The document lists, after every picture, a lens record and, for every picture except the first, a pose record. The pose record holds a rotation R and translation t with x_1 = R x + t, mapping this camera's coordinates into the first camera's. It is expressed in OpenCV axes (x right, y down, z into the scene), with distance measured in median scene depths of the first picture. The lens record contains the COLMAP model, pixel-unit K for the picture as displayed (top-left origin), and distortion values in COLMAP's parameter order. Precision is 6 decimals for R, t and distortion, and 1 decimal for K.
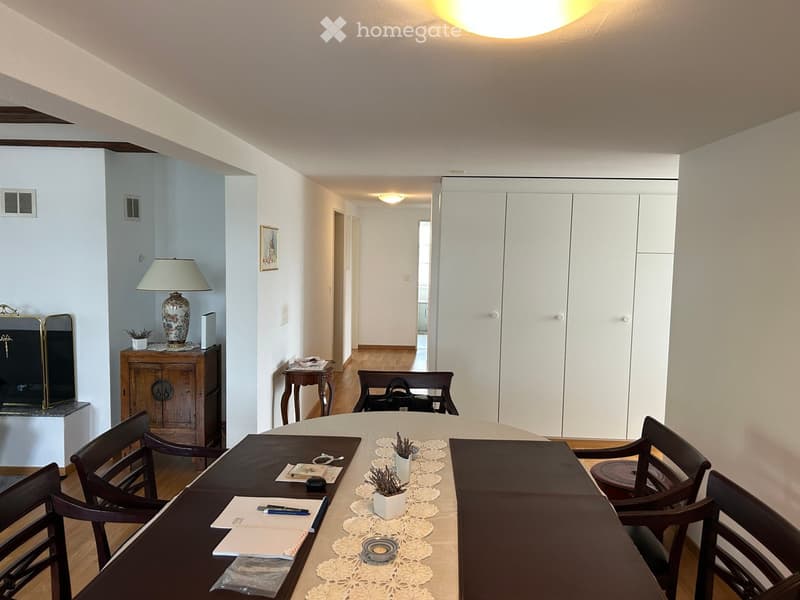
lens RADIAL K [[608.7, 0, 405.9], [0, 608.7, 297.2], [0, 0, 1]] dist [0.061539, -0.069570]
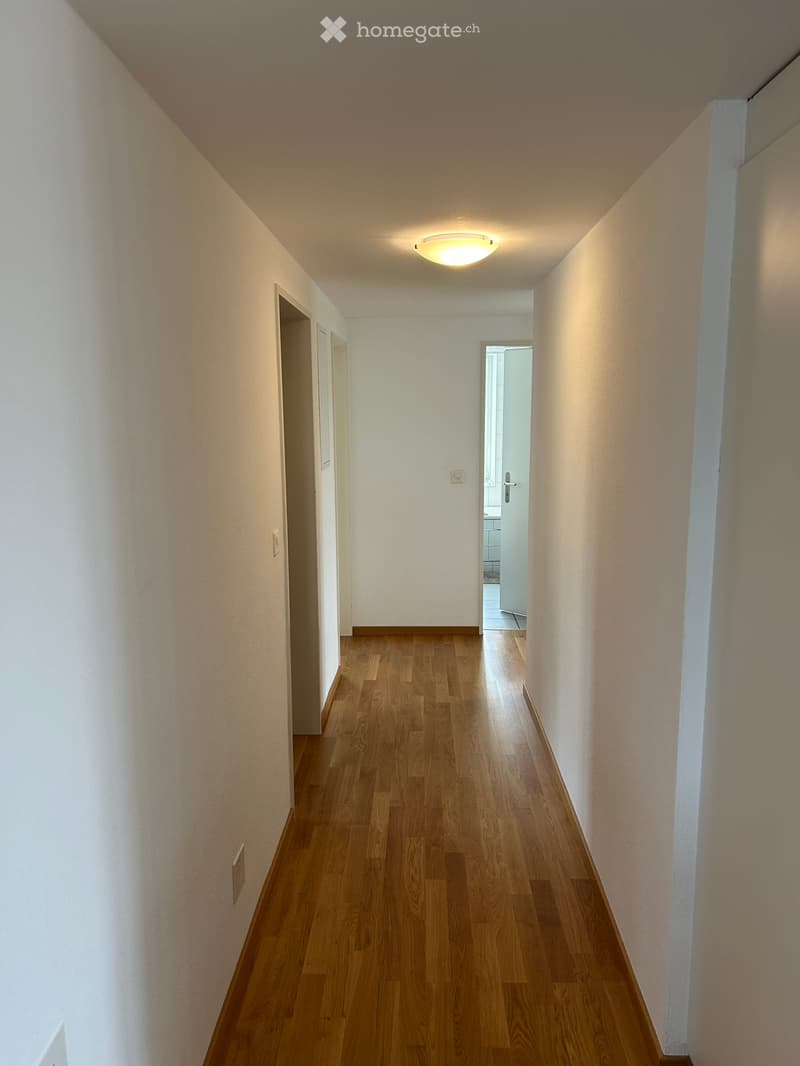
lens RADIAL K [[811.0, 0, 402.2], [0, 811.0, 540.2], [0, 0, 1]] dist [0.061539, -0.069570]
pose [[0.999654, -0.026088, -0.003499, -0.050626], [0.026289, 0.996164, 0.083463, -0.045868], [0.001309, -0.083526, 0.996505, 0.529266]]
